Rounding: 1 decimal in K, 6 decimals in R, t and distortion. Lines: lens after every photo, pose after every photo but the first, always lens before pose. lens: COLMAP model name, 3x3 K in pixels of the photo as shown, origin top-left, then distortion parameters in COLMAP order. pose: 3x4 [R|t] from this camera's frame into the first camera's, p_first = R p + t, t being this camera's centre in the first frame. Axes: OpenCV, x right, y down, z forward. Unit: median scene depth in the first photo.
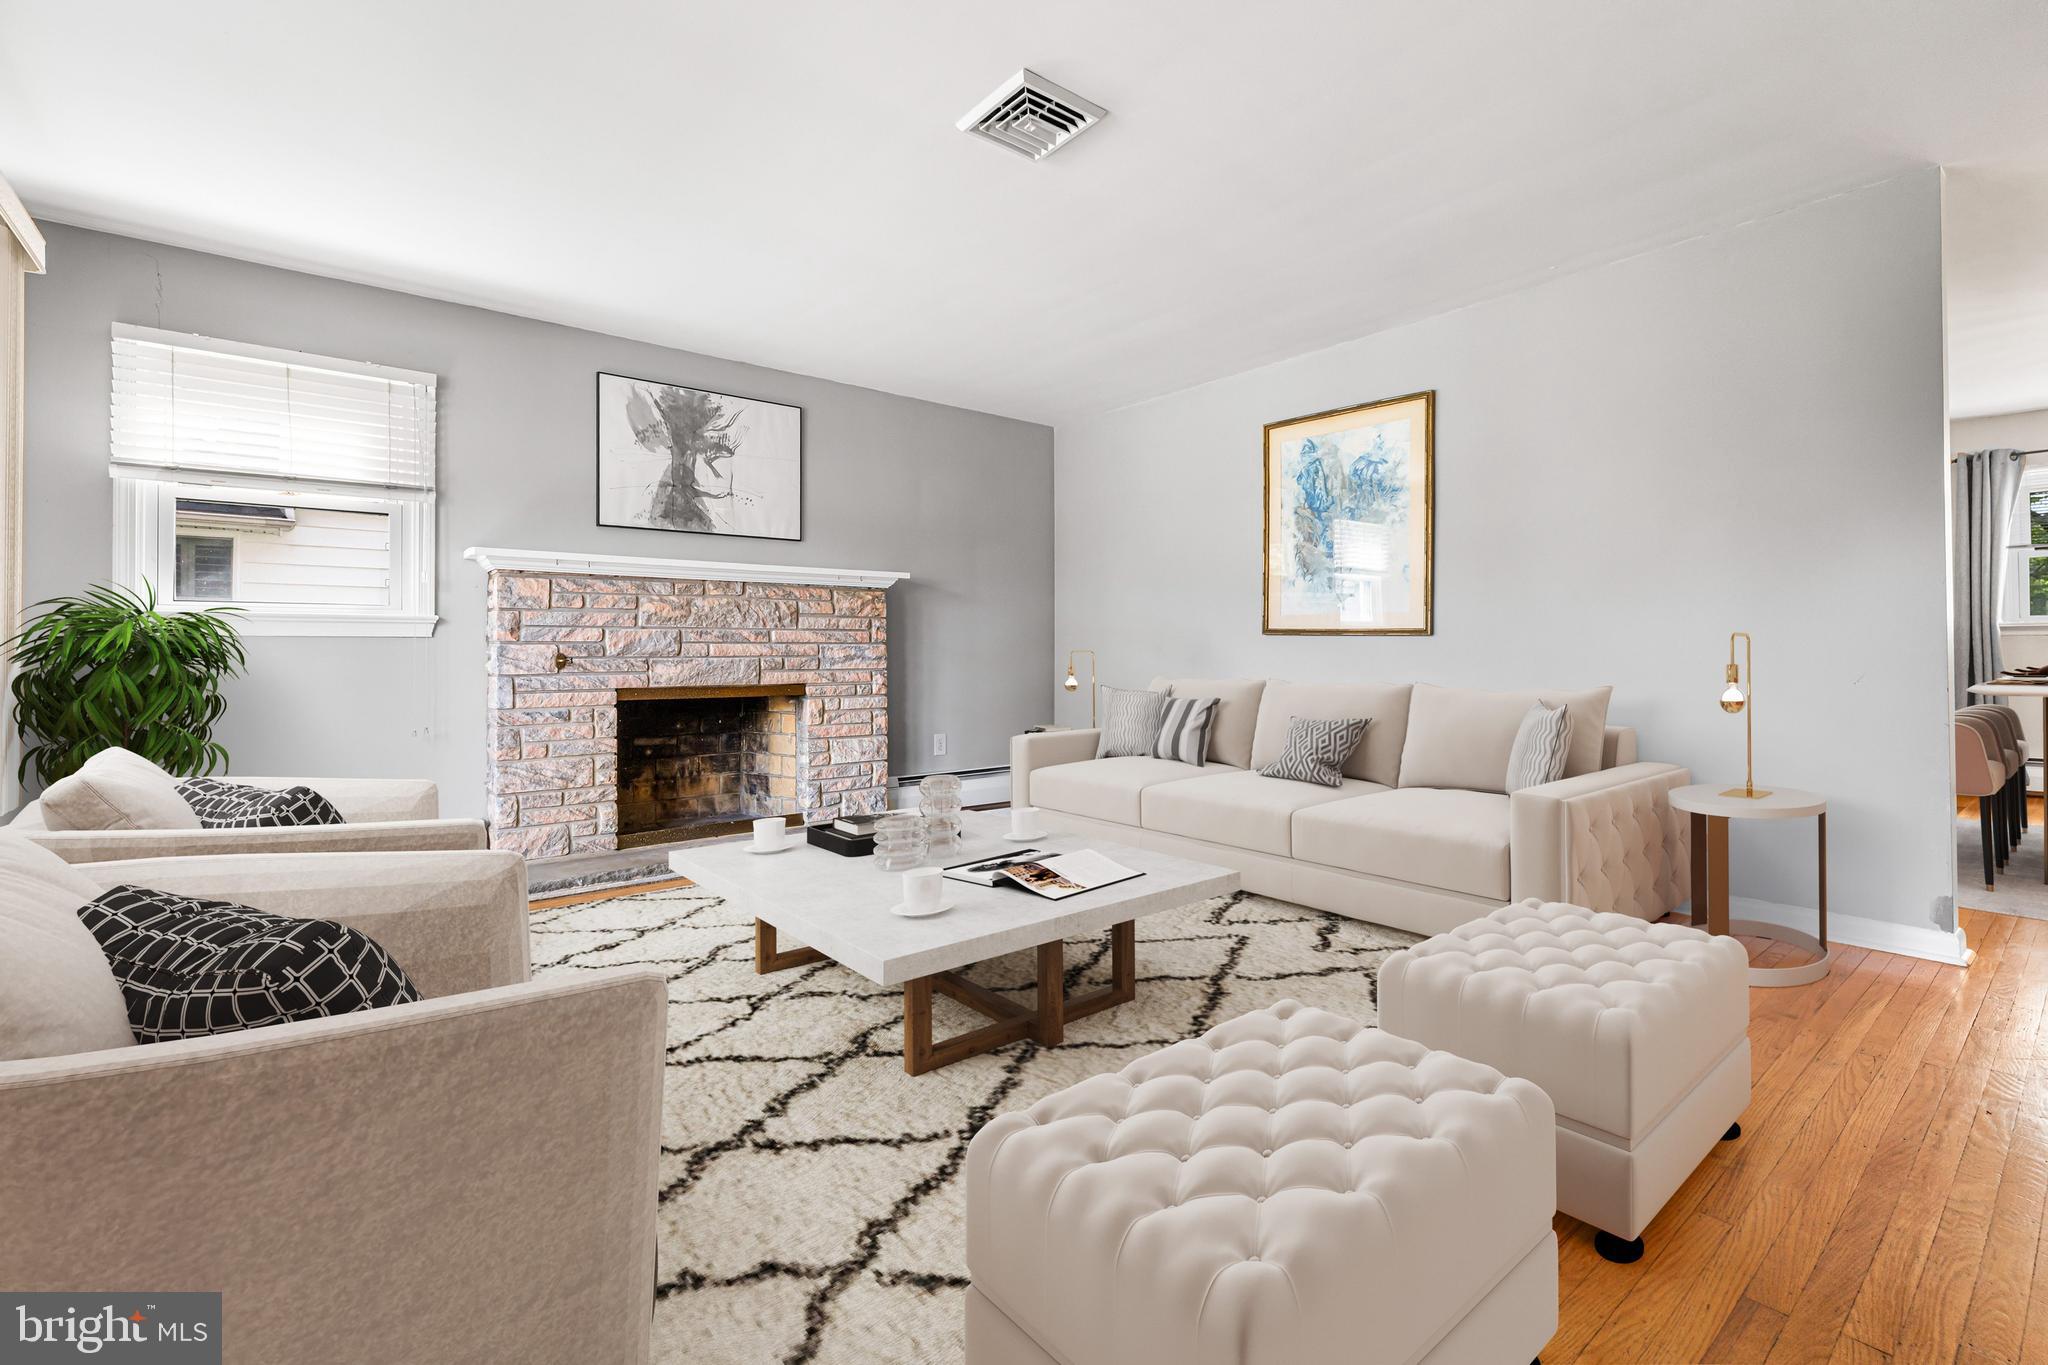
lens RADIAL K [[898.7, 0, 1026.6], [0, 898.7, 647.9], [0, 0, 1]] dist [-0.001396, 0.000121]
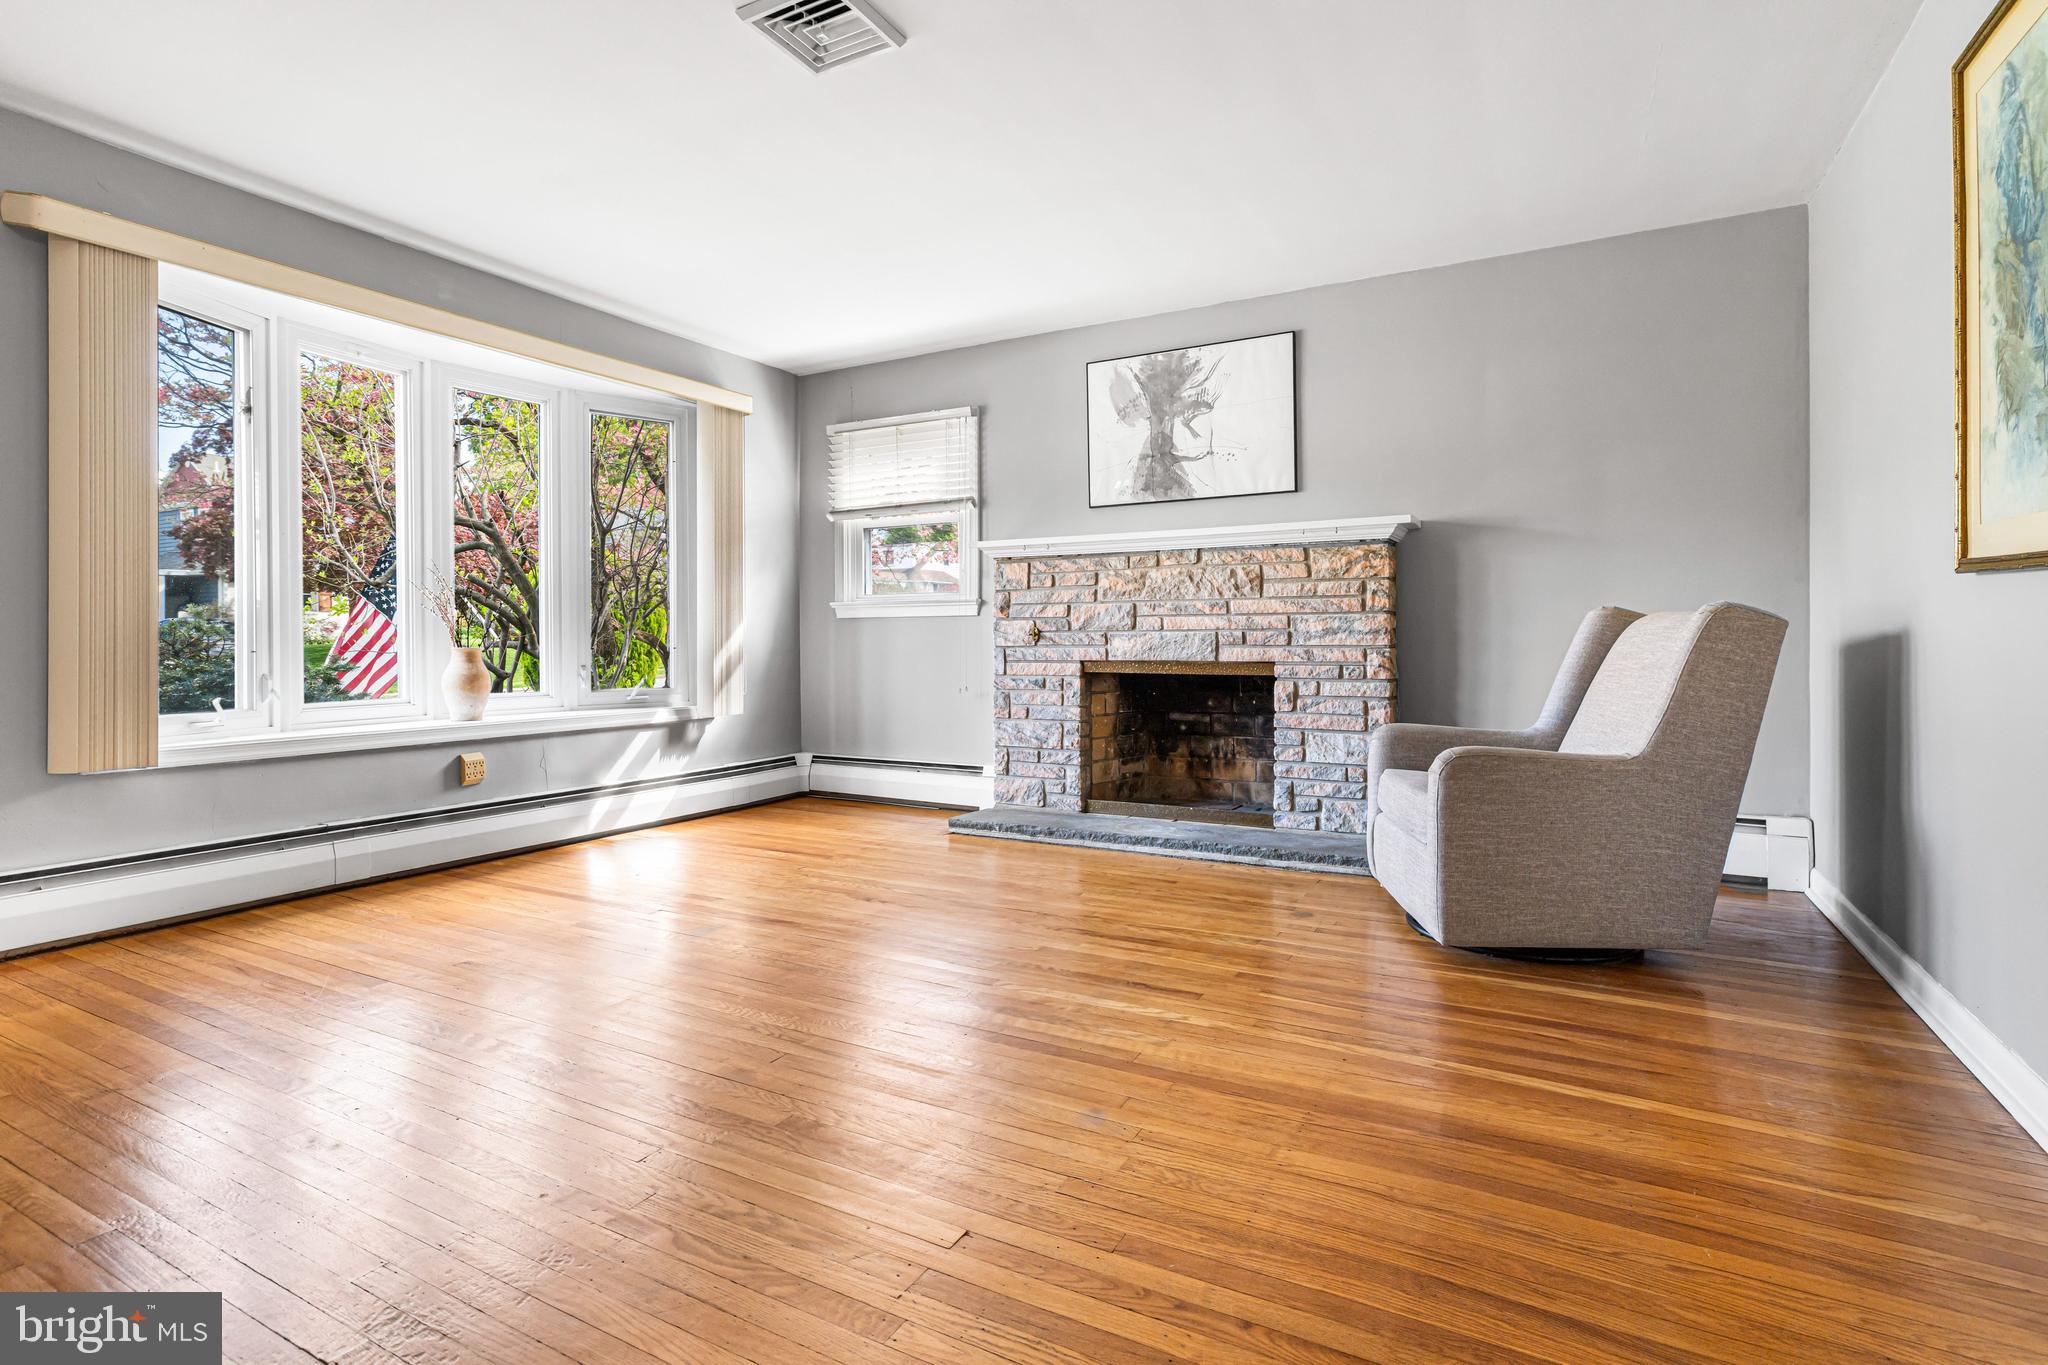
lens RADIAL K [[1003.2, 0, 1020.4], [0, 1003.2, 645.5], [0, 0, 1]] dist [0.000931, 0.000244]
pose [[0.376943, 0.010634, -0.926175, 0.559033], [0.010901, 0.999814, 0.015917, 0.006950], [0.926172, -0.016096, 0.376757, 0.442524]]
